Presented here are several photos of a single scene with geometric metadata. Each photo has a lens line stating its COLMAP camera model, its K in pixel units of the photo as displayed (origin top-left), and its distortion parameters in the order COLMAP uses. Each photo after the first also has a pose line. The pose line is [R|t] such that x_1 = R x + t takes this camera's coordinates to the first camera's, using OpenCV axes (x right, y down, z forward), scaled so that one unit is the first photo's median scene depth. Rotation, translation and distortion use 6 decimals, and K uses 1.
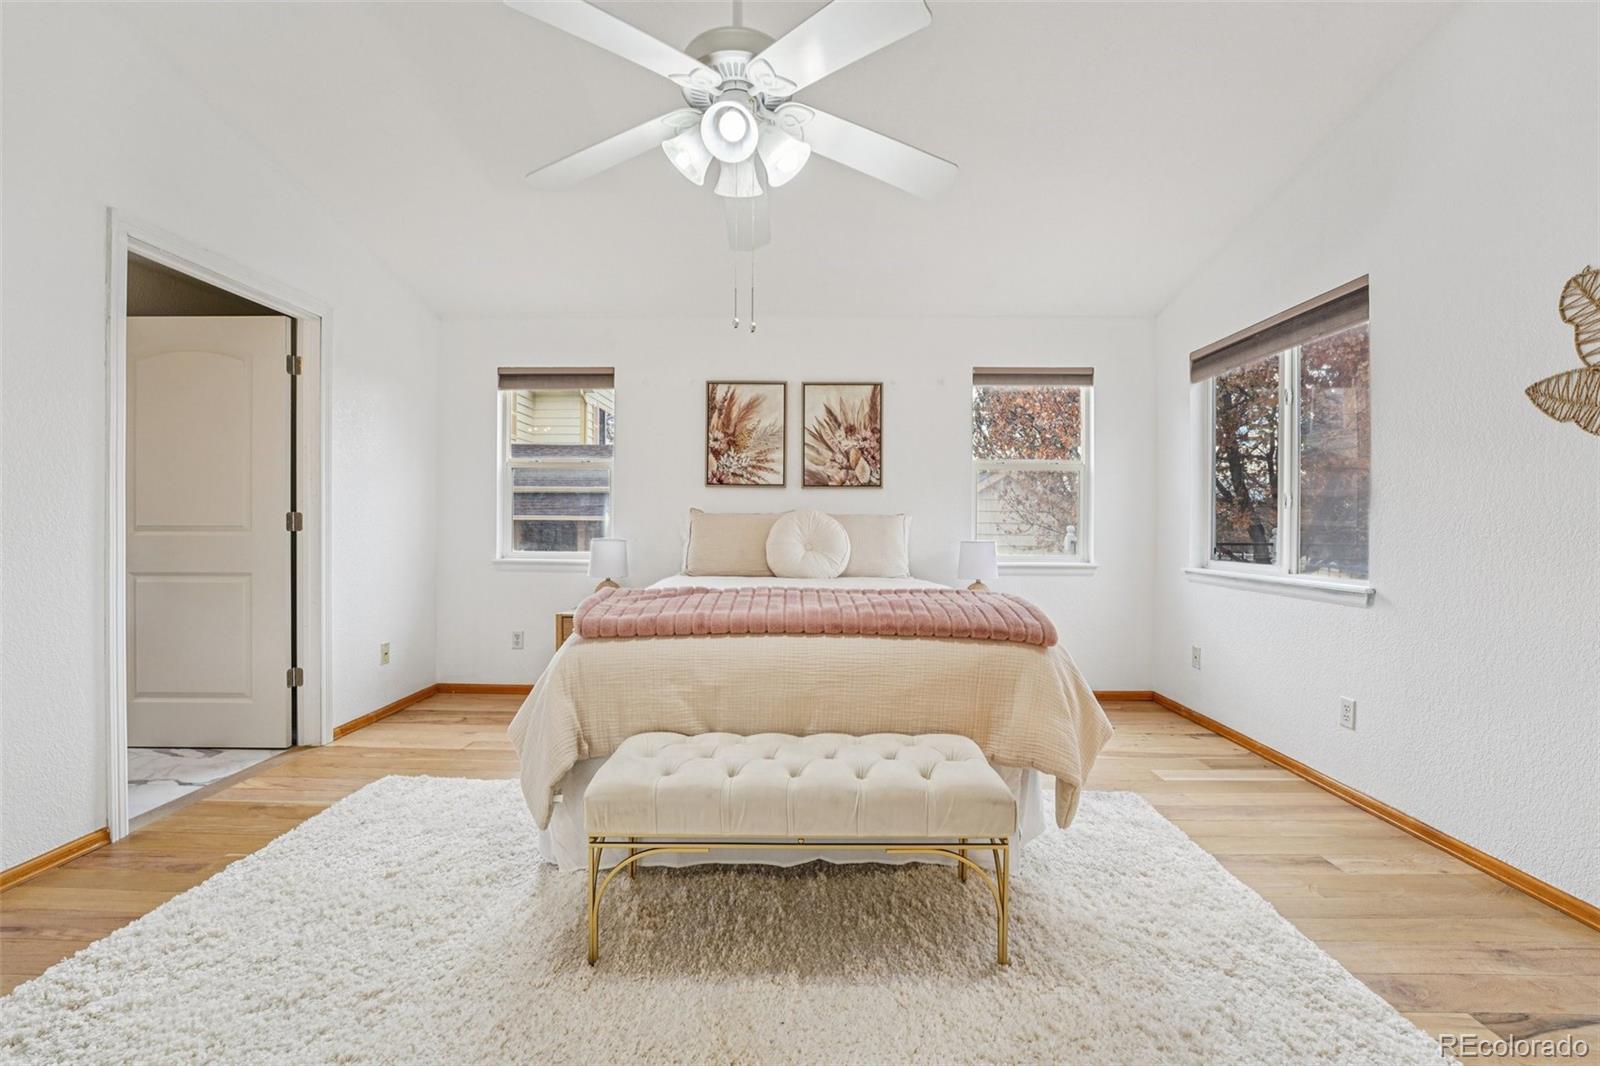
lens RADIAL K [[666.1, 0, 796.5], [0, 666.1, 528.8], [0, 0, 1]] dist [-0.018199, 0.000365]
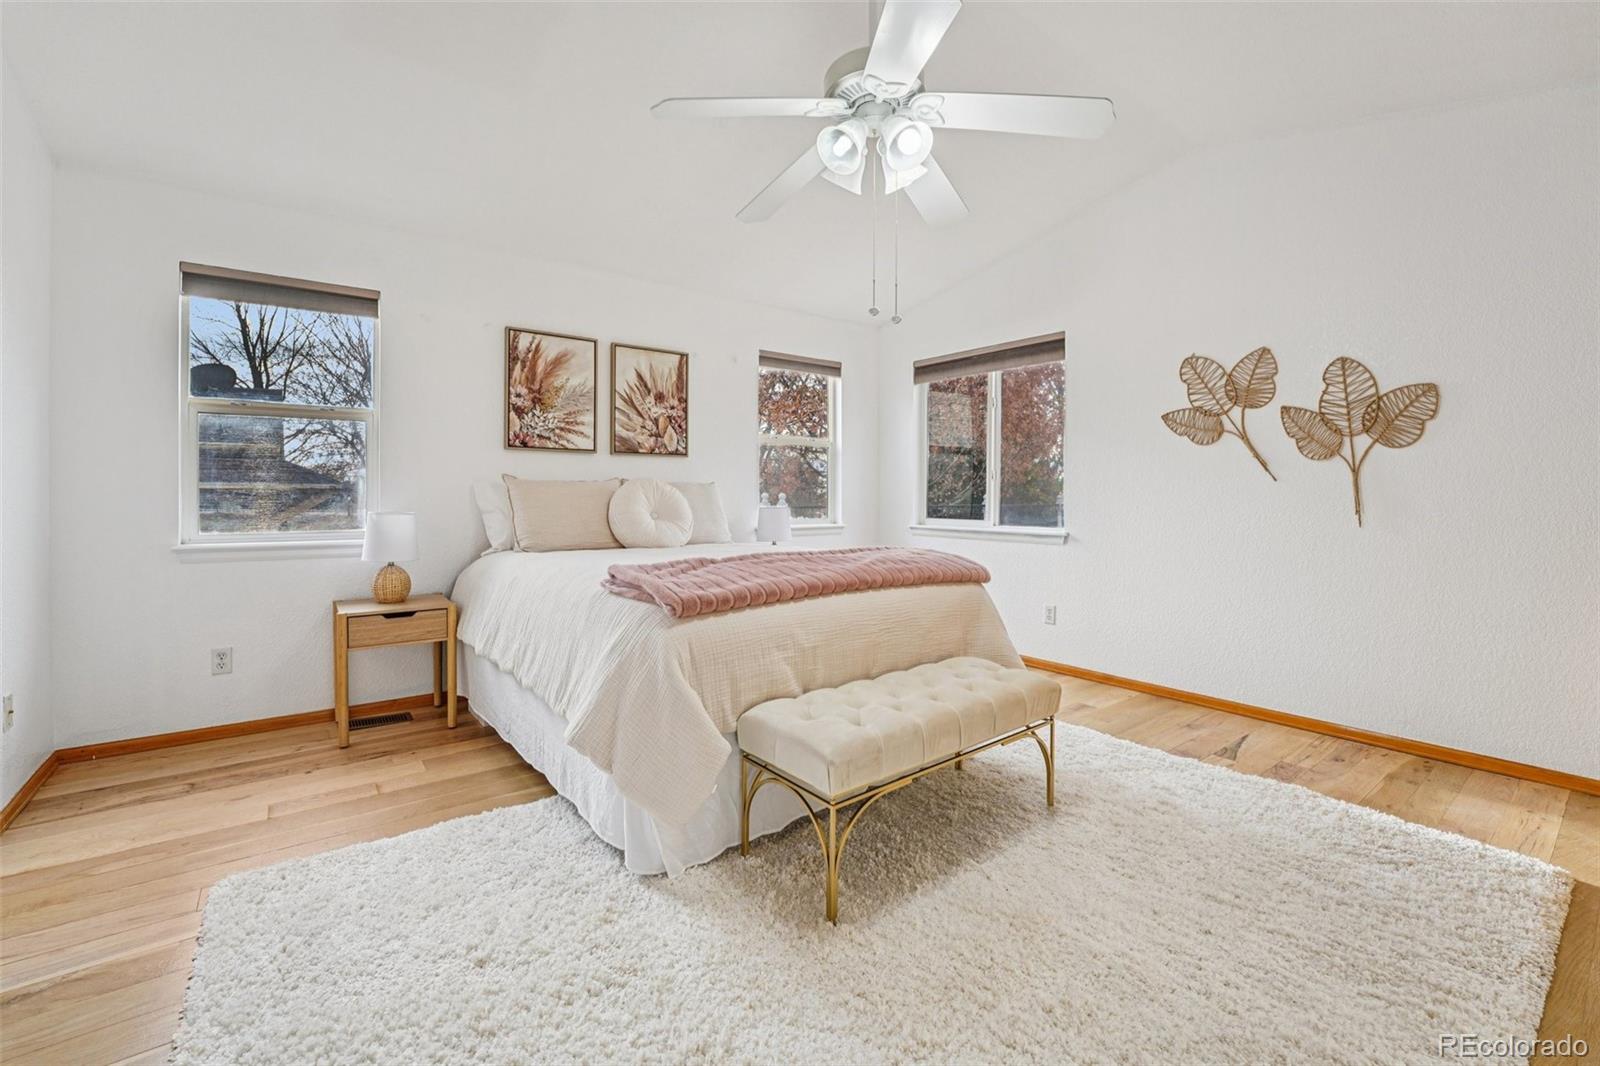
lens RADIAL K [[676.8, 0, 793.1], [0, 676.8, 500.2], [0, 0, 1]] dist [-0.020049, 0.000245]
pose [[0.782721, -0.009828, 0.622295, -0.390904], [0.006312, 0.999949, 0.007852, -0.001857], [-0.622340, -0.002218, 0.782744, 0.087800]]
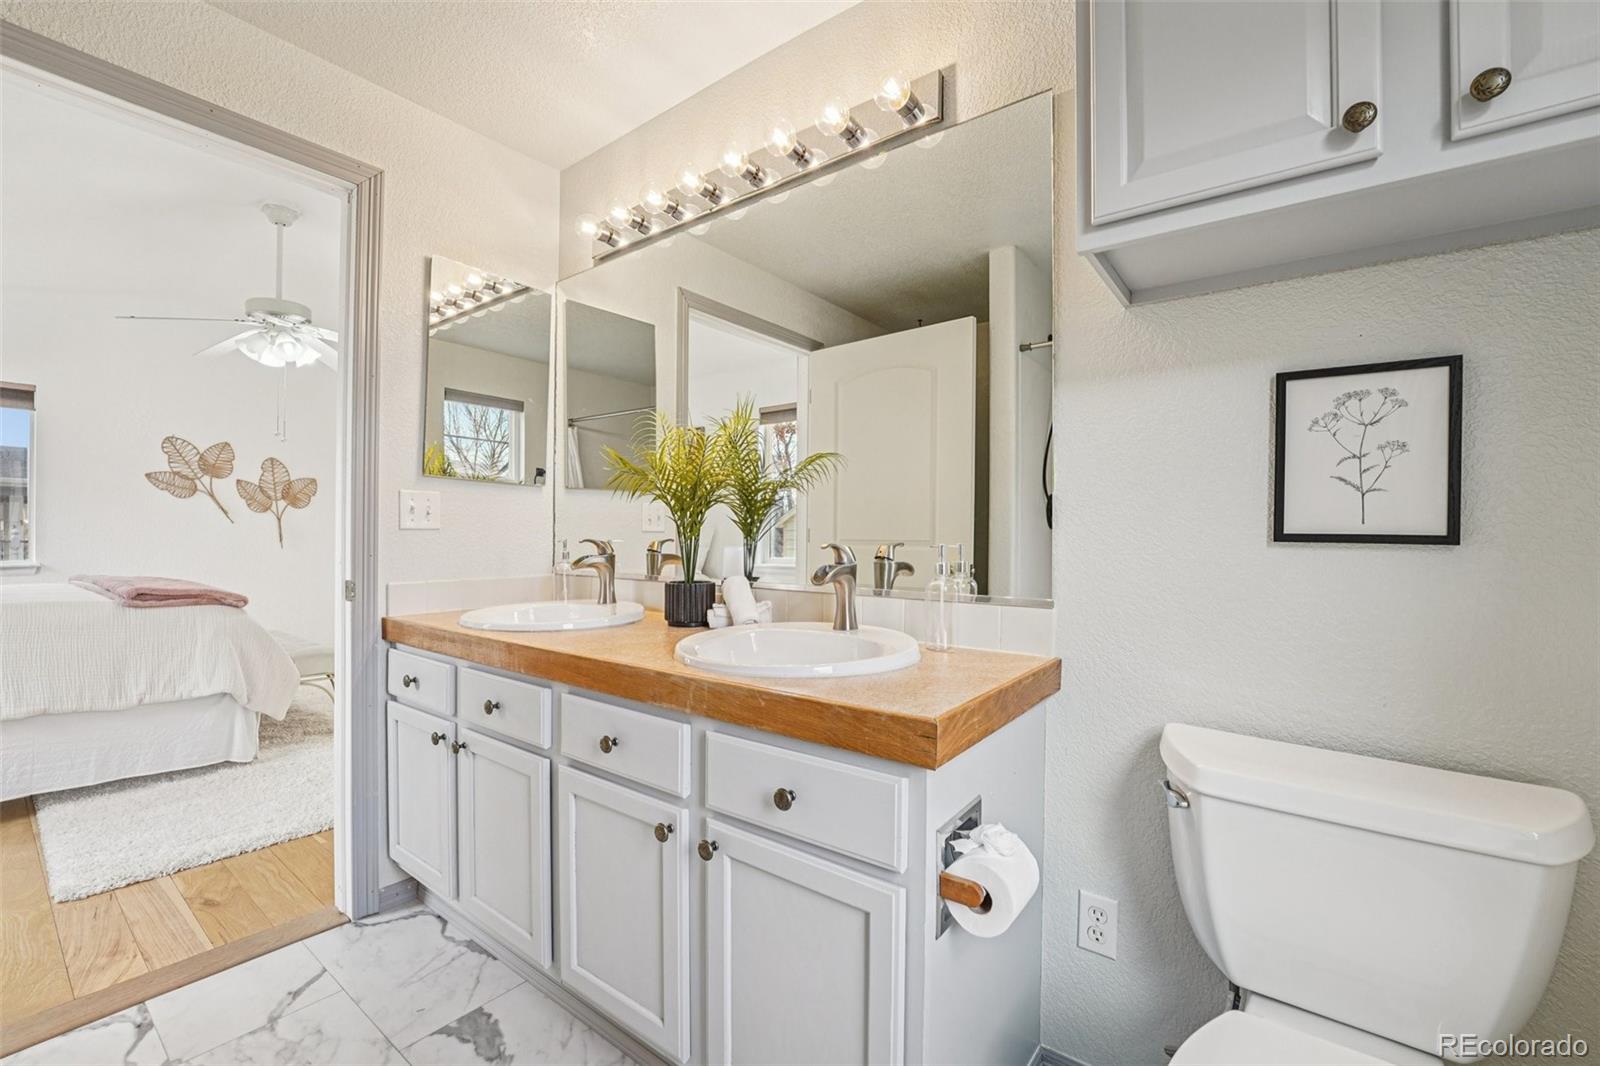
lens RADIAL K [[676.5, 0, 791.0], [0, 676.5, 533.1], [0, 0, 1]] dist [-0.026612, 0.002787]
pose [[-0.802915, -0.009730, 0.596014, -1.116414], [-0.007200, 0.999952, 0.006624, -0.011886], [-0.596050, 0.001027, -0.802946, 0.740272]]
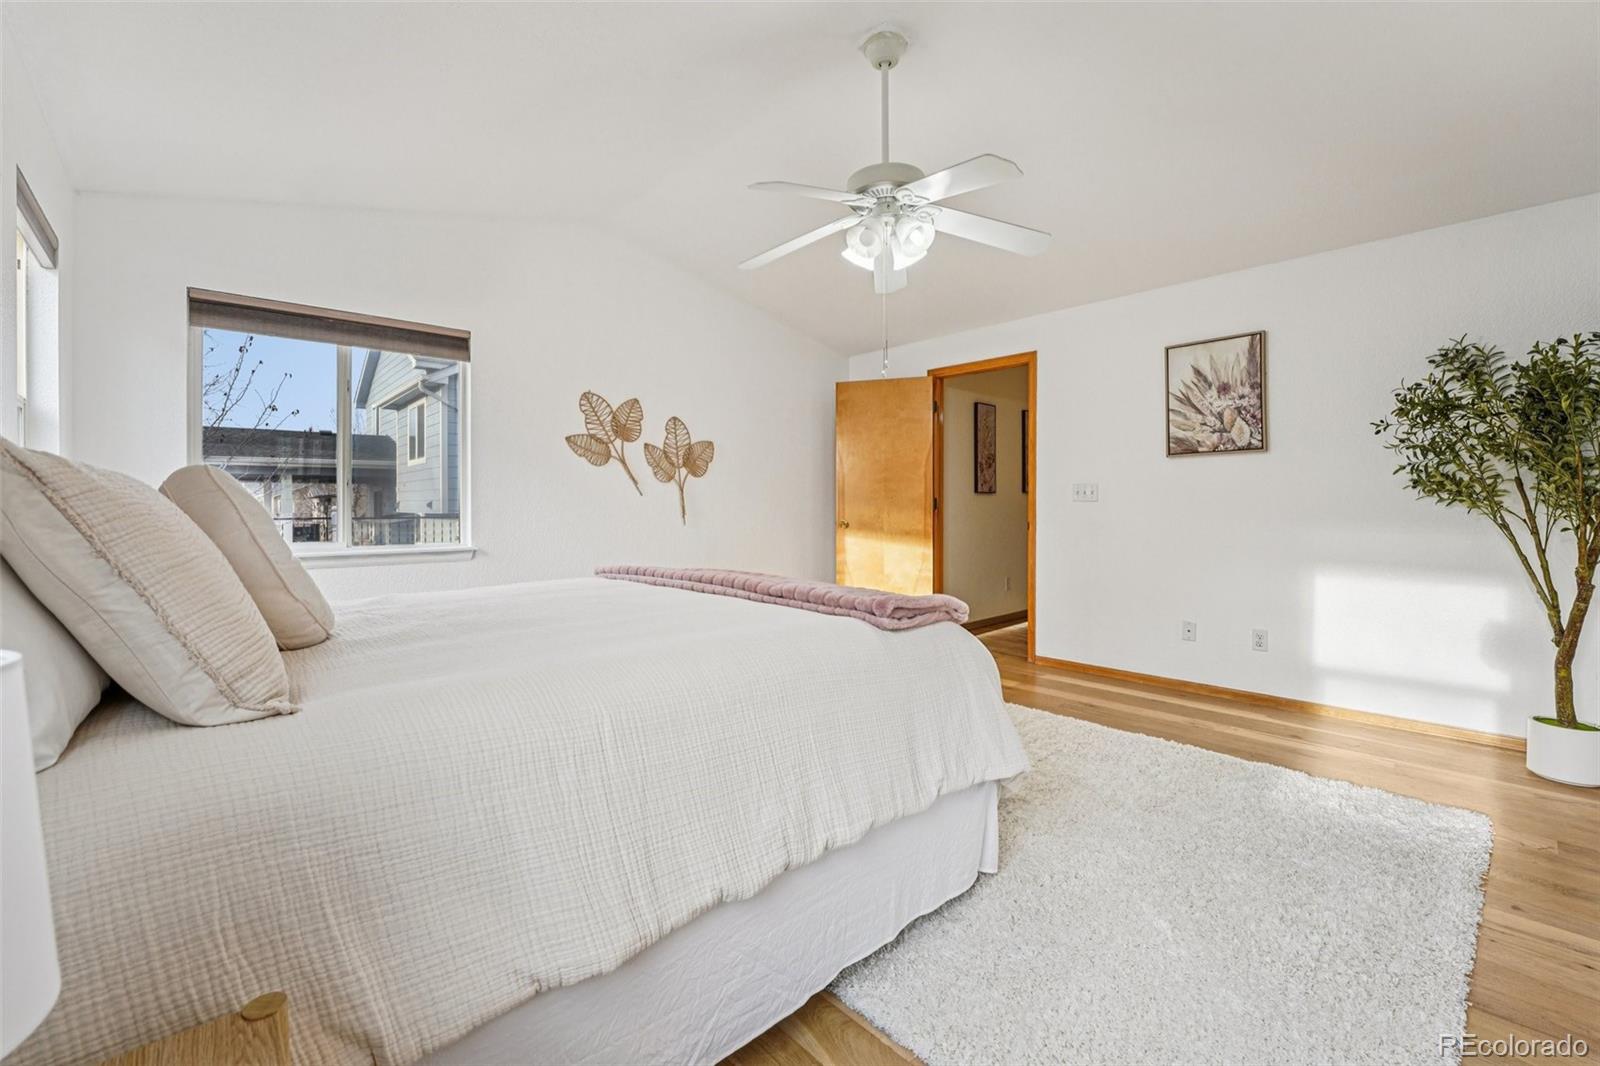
lens RADIAL K [[676.0, 0, 781.4], [0, 676.0, 508.3], [0, 0, 1]] dist [-0.018164, 0.000029]
pose [[-0.677952, -0.005144, 0.735089, -0.433892], [0.005166, 0.999917, 0.011762, -0.005646], [-0.735088, 0.011772, -0.677869, 0.928241]]
